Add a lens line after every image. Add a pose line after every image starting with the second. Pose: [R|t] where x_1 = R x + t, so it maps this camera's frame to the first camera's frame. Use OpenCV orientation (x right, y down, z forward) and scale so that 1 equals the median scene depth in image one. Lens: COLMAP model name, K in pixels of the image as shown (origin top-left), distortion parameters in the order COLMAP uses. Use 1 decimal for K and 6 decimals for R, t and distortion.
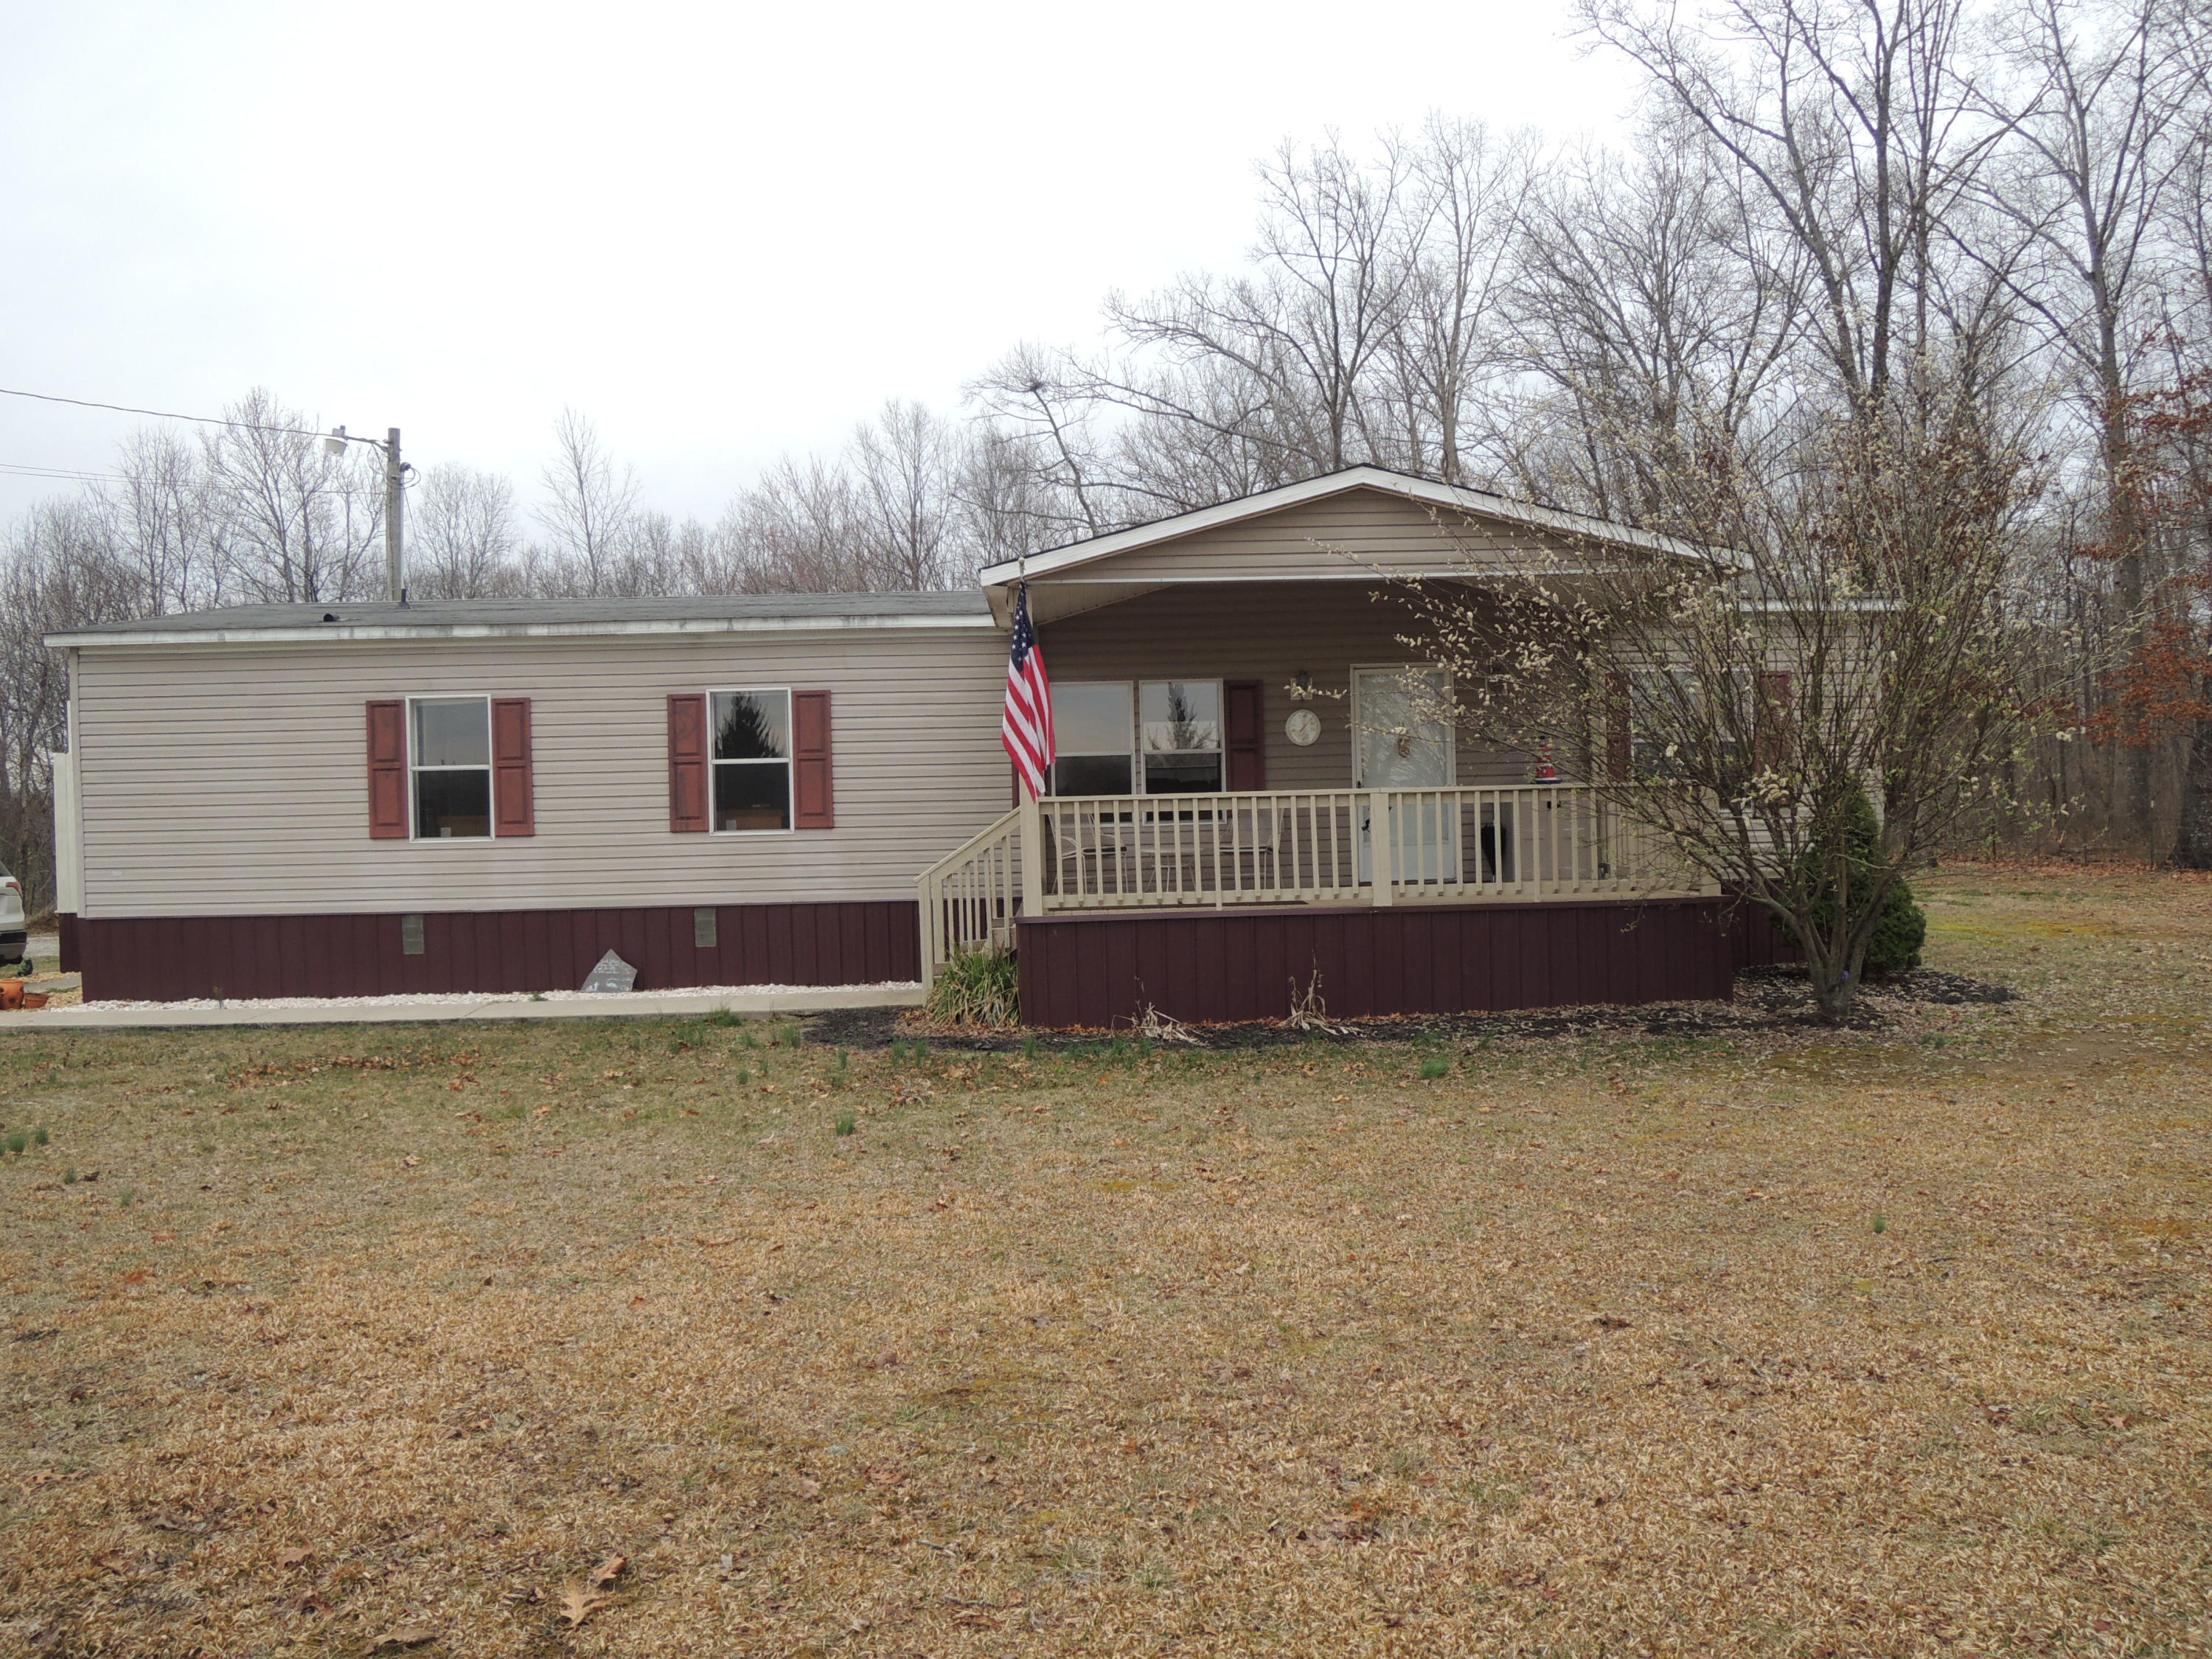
lens RADIAL K [[1755.8, 0, 1123.8], [0, 1755.8, 822.7], [0, 0, 1]] dist [-0.041933, 0.008742]
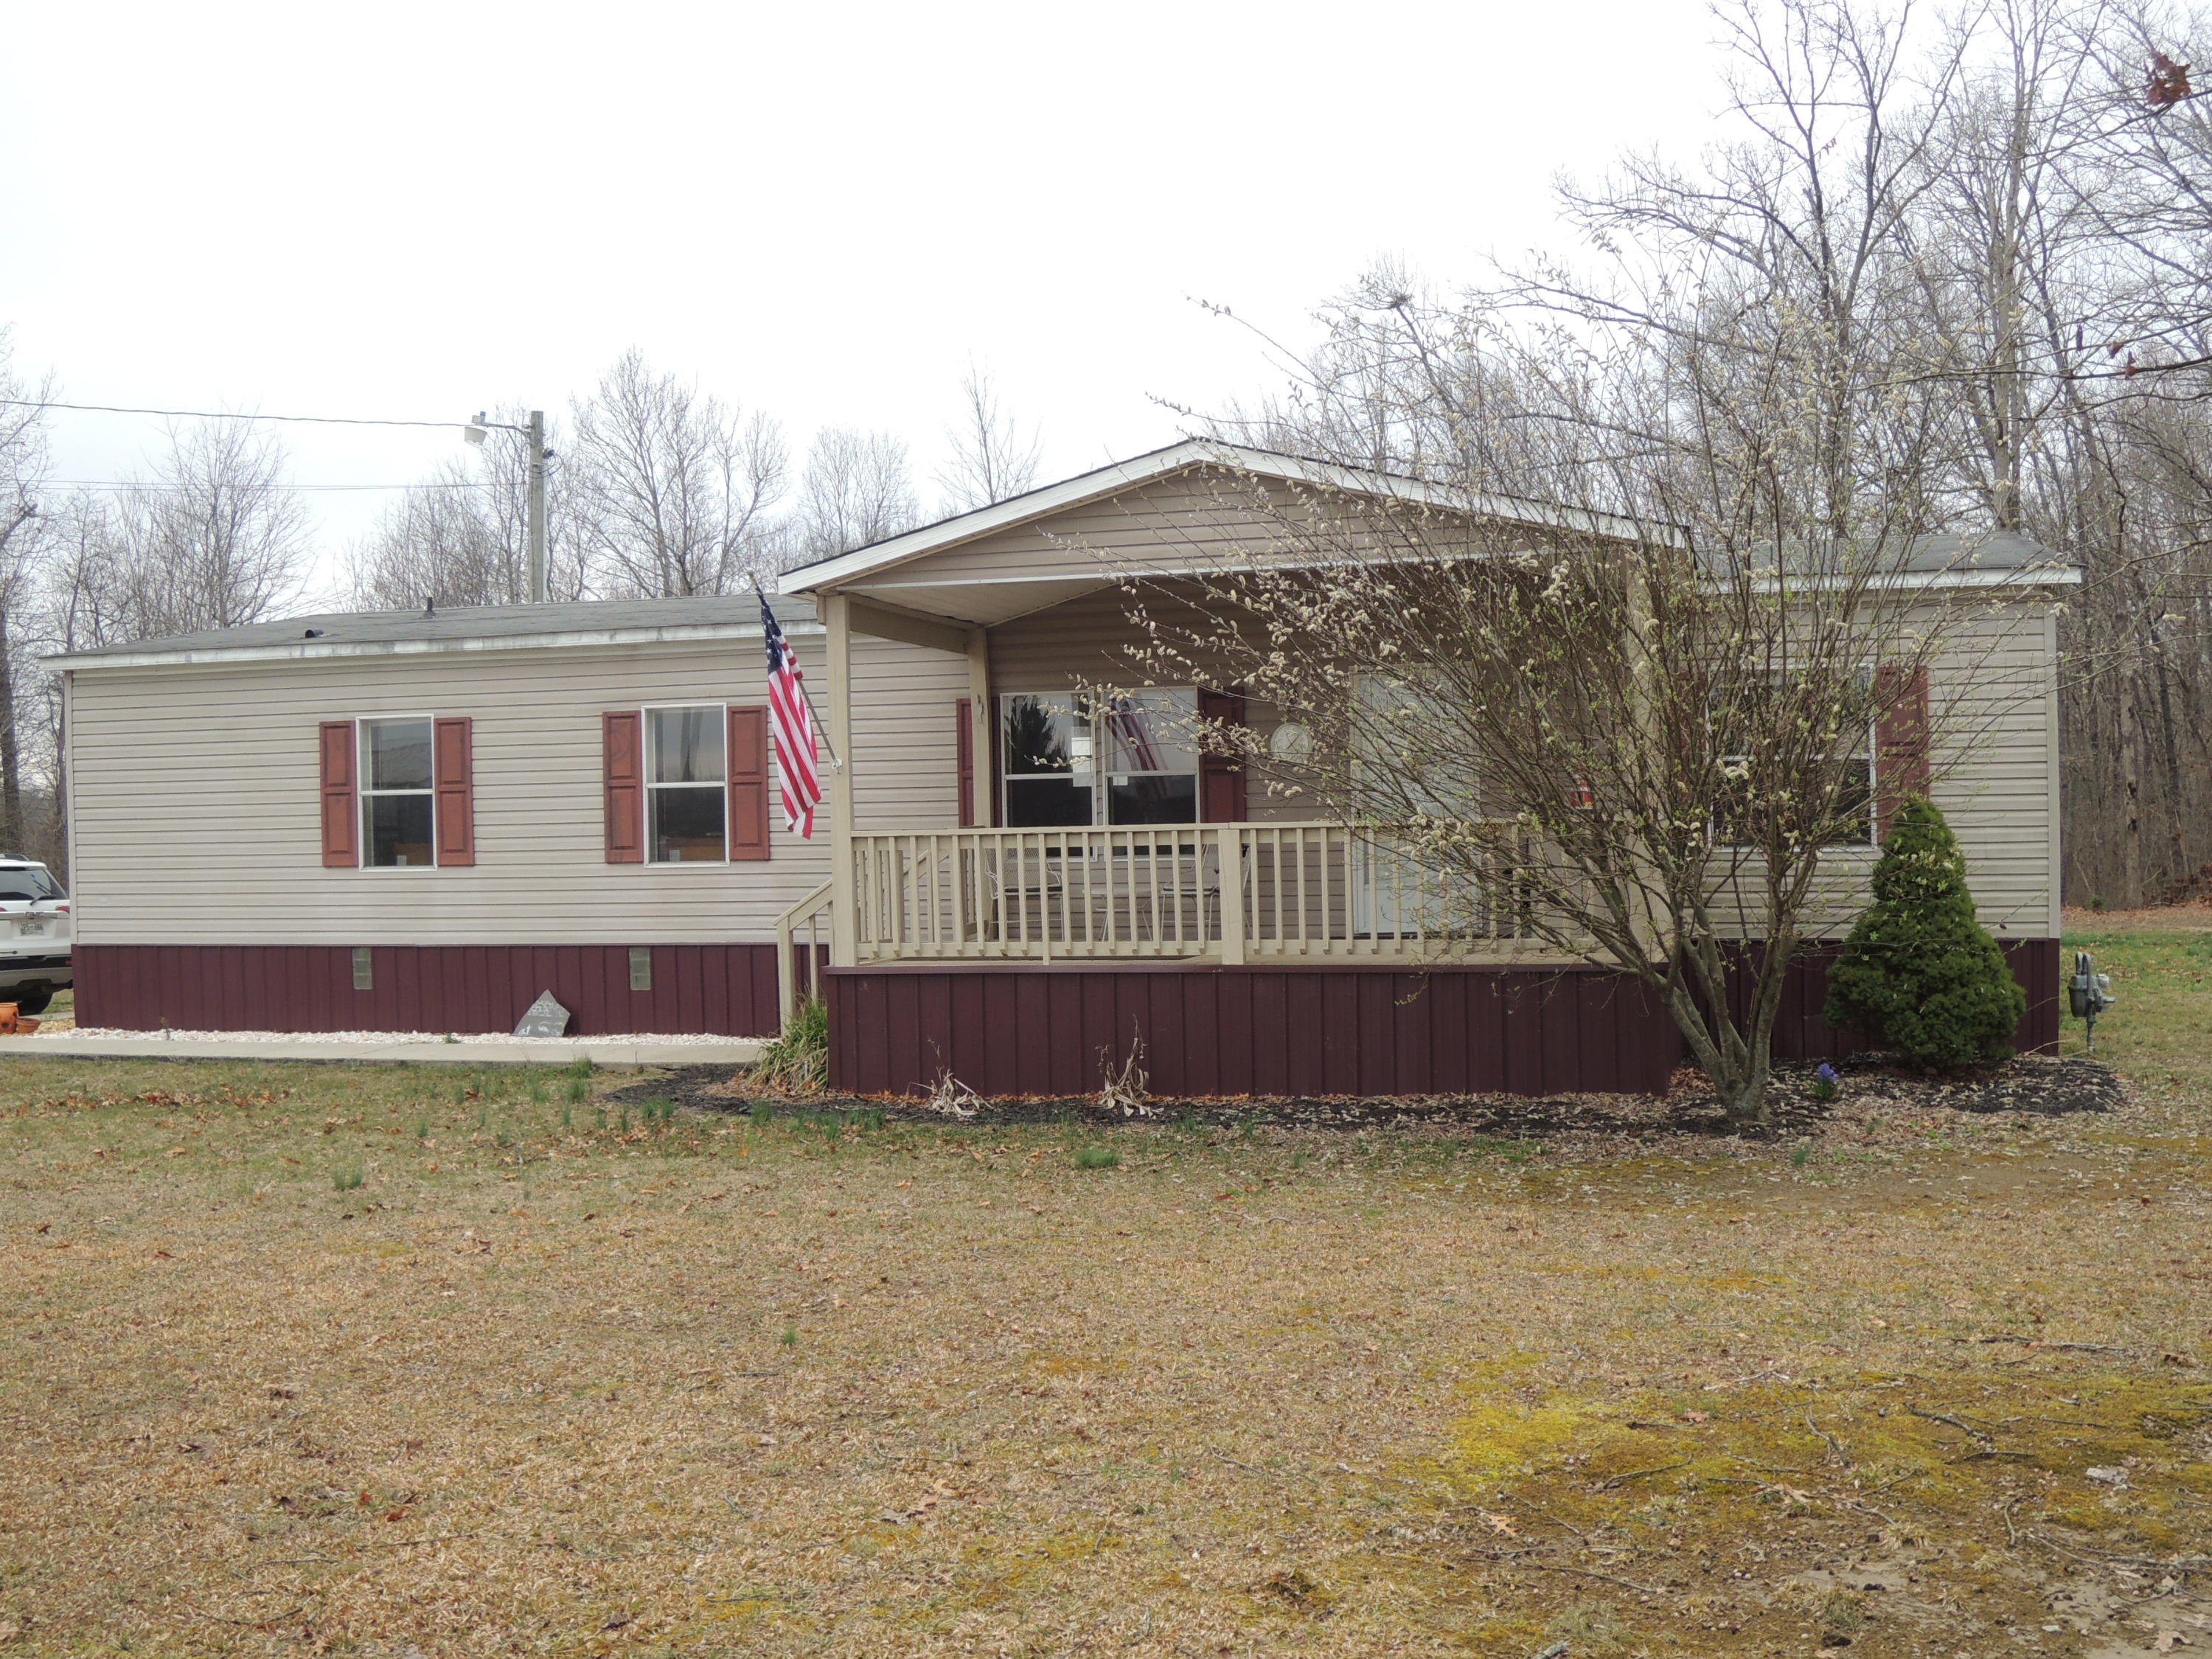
lens RADIAL K [[2225.7, 0, 1092.6], [0, 2225.7, 827.6], [0, 0, 1]] dist [-0.050282, 0.000000]
pose [[0.952305, 0.005836, -0.305090, 0.335527], [-0.007111, 0.999970, -0.003066, -0.011370], [0.305063, 0.005089, 0.952318, -0.022232]]
